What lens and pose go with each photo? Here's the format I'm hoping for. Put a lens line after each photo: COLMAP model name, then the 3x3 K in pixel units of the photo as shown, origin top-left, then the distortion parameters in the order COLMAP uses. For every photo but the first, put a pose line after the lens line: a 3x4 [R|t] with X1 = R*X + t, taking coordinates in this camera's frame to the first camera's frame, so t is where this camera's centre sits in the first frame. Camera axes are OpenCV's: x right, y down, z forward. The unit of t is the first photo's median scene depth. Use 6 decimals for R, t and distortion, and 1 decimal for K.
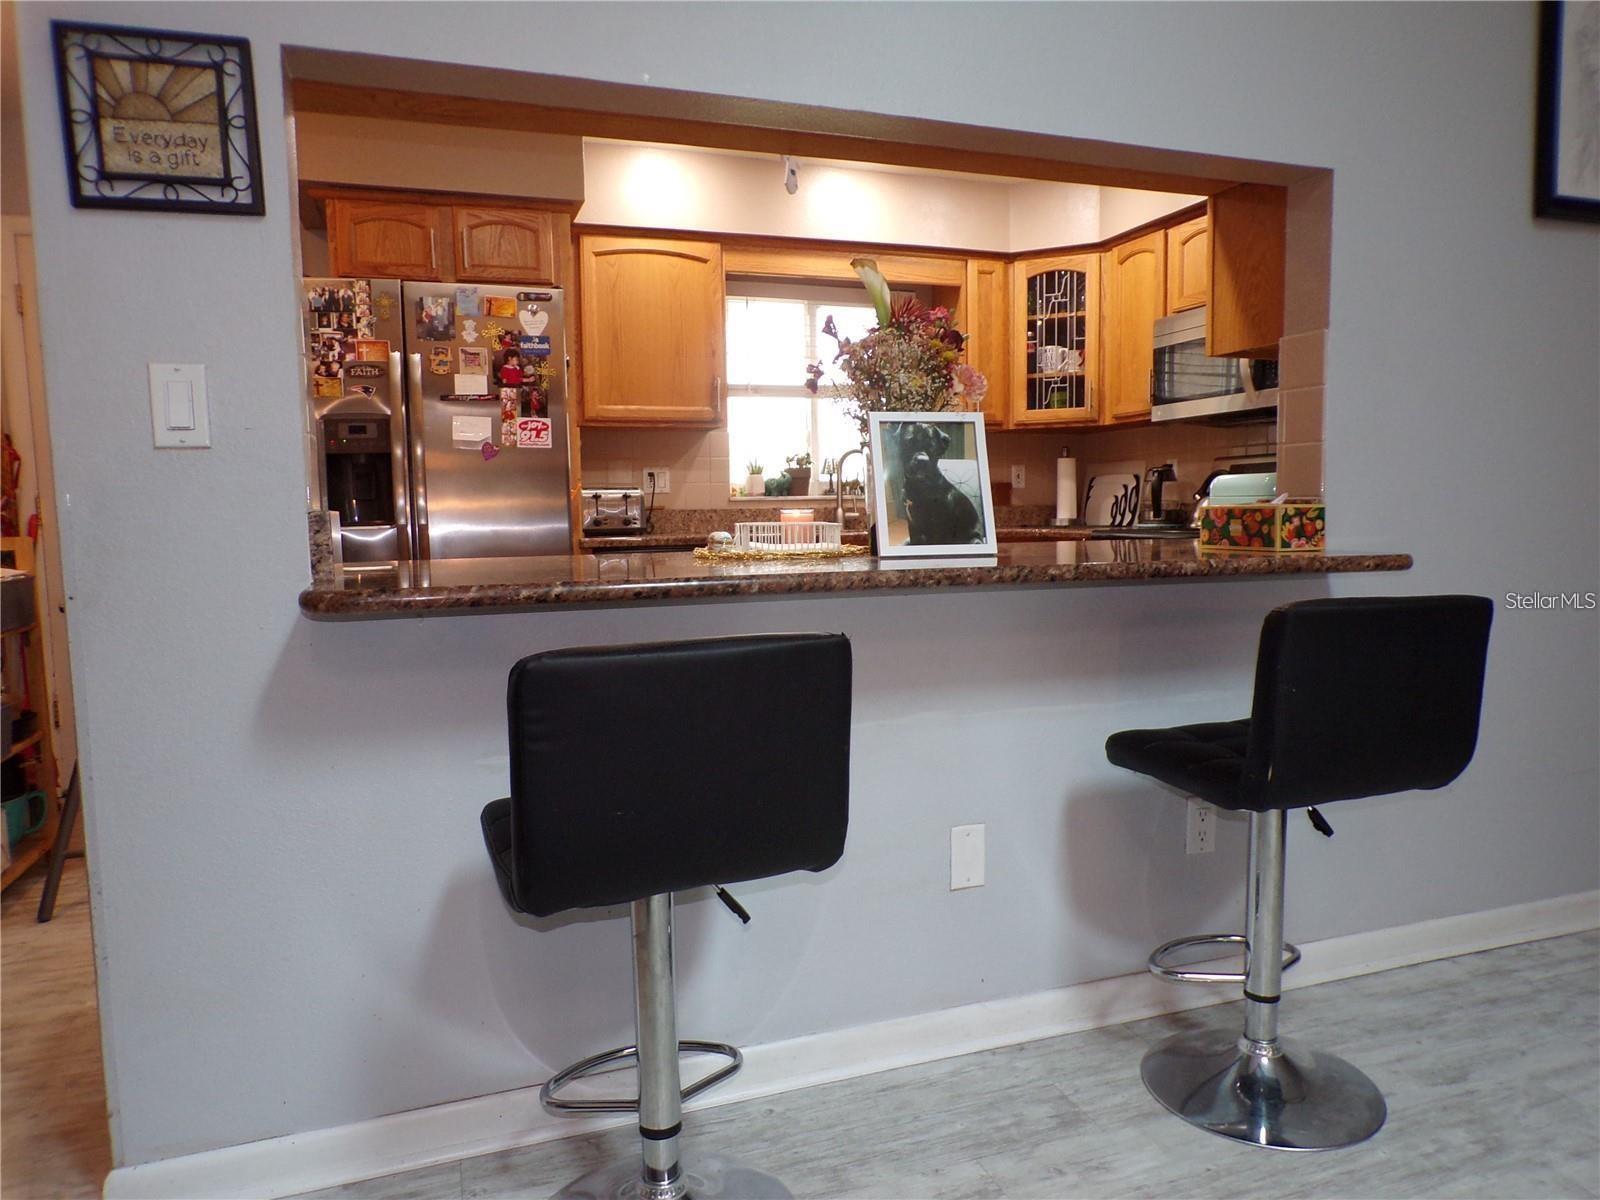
lens RADIAL K [[1089.1, 0, 798.4], [0, 1089.1, 598.8], [0, 0, 1]] dist [-0.015768, 0.020381]
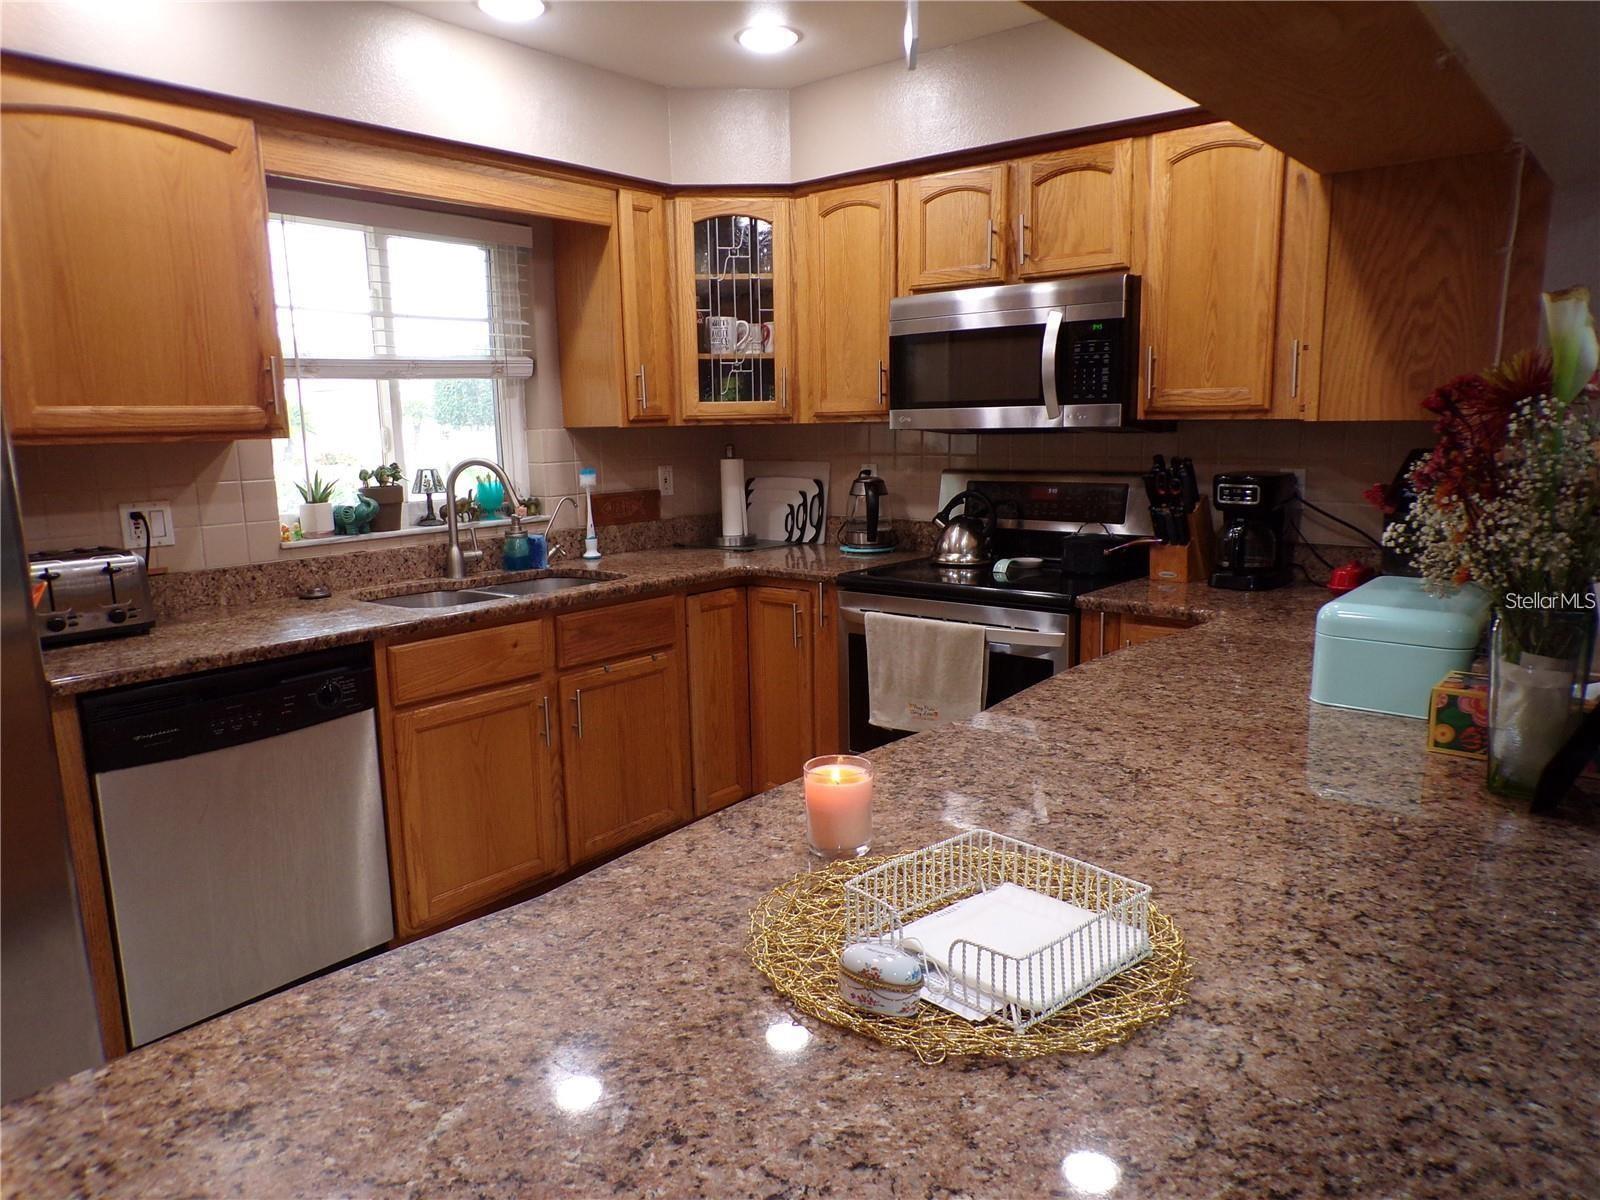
lens RADIAL K [[1089.1, 0, 802.0], [0, 1089.1, 602.4], [0, 0, 1]] dist [-0.015768, 0.020381]
pose [[0.854493, -0.088914, 0.511797, -0.143892], [0.050470, 0.994791, 0.088560, -0.110518], [-0.517006, -0.049843, 0.854530, 0.351978]]
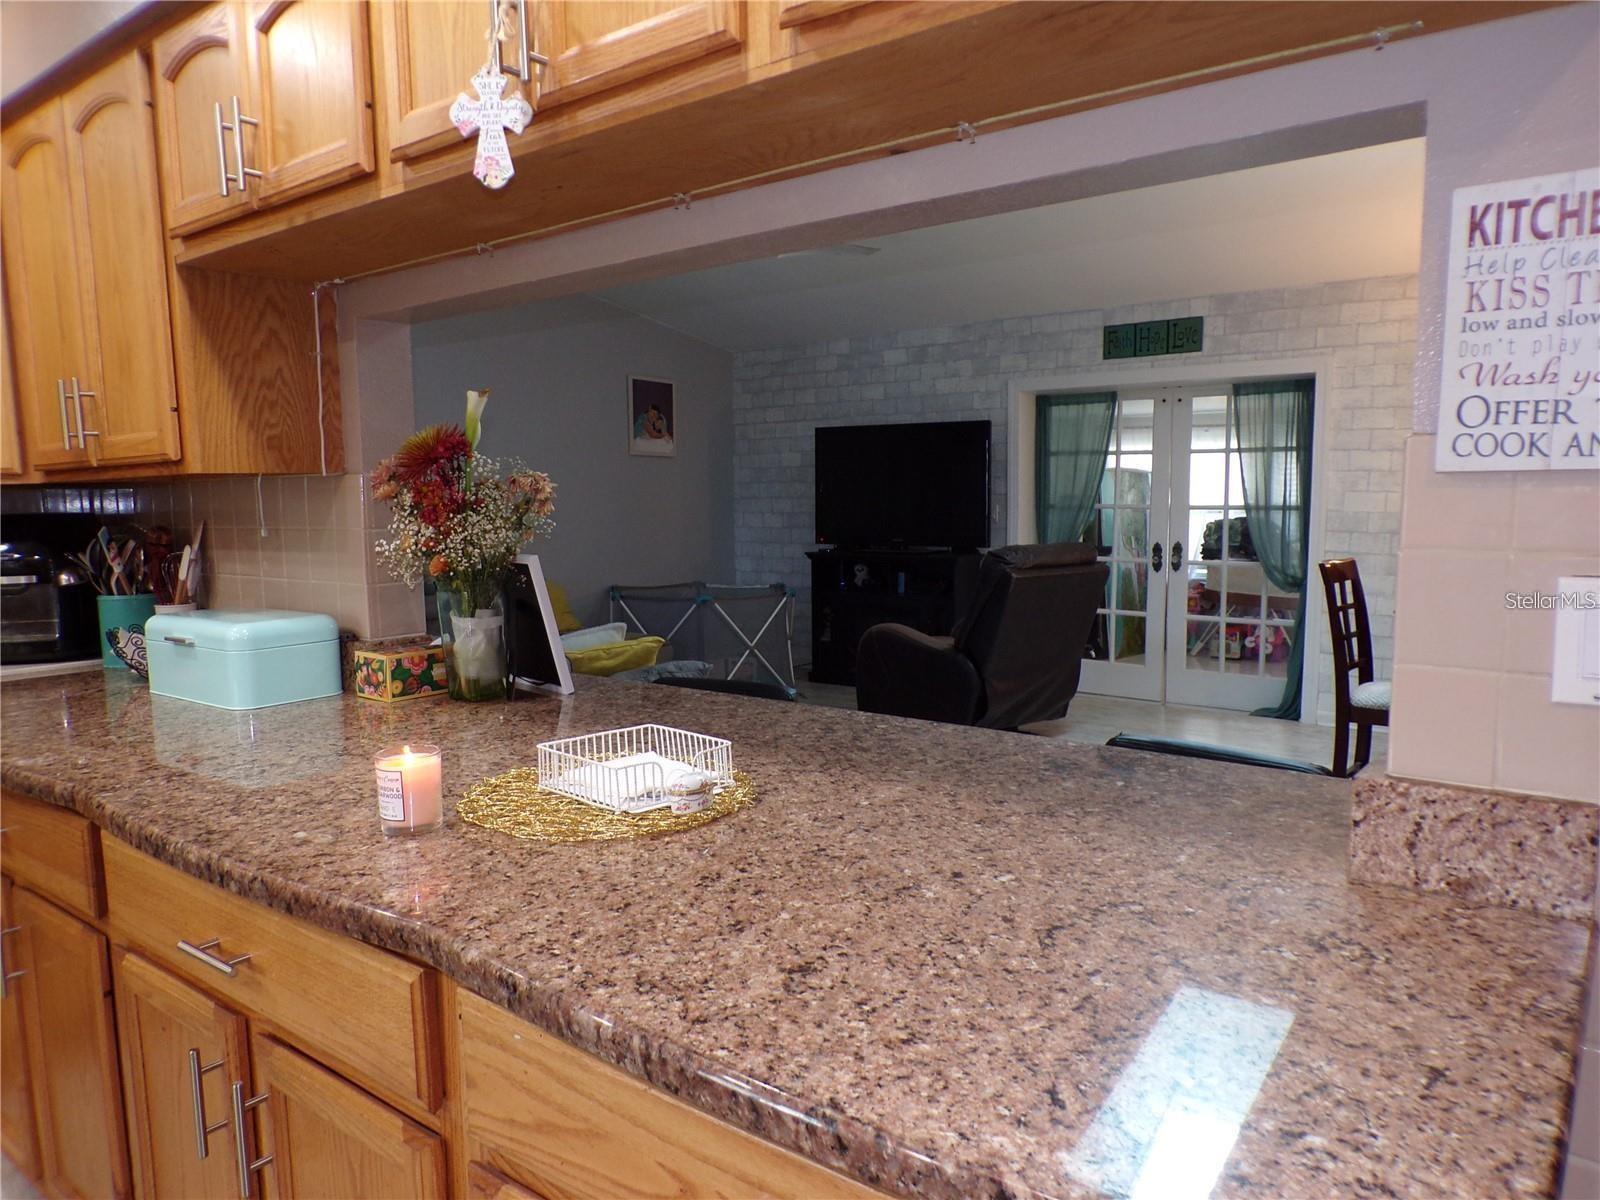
lens RADIAL K [[1089.1, 0, 818.2], [0, 1089.1, 604.1], [0, 0, 1]] dist [-0.015768, 0.020381]
pose [[-0.548019, -0.067992, 0.833698, -0.308220], [0.097165, 0.984769, 0.144183, -0.117842], [-0.830803, 0.160021, -0.533066, 0.633466]]
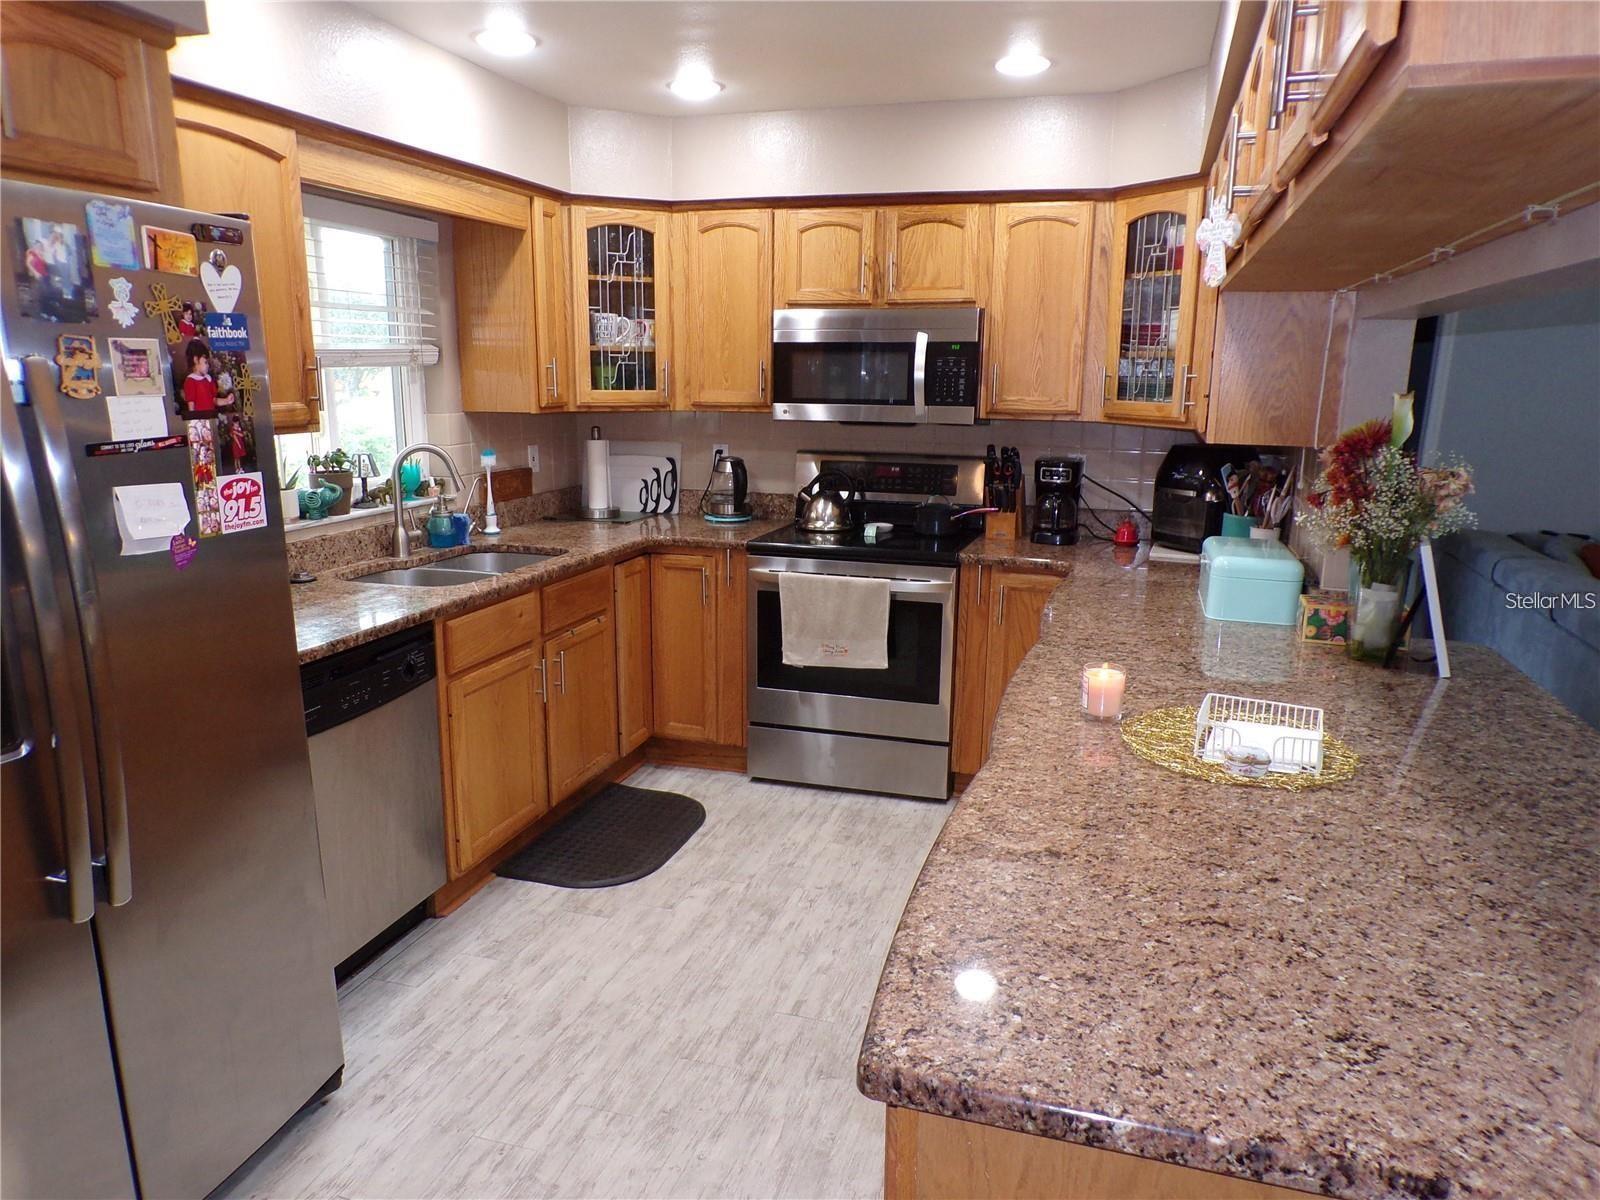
lens RADIAL K [[1089.1, 0, 792.9], [0, 1089.1, 605.7], [0, 0, 1]] dist [-0.015768, 0.020381]
pose [[0.599067, -0.153177, 0.785910, -0.432580], [0.048711, 0.986685, 0.155178, -0.148254], [-0.799216, -0.054680, 0.598552, 0.409027]]
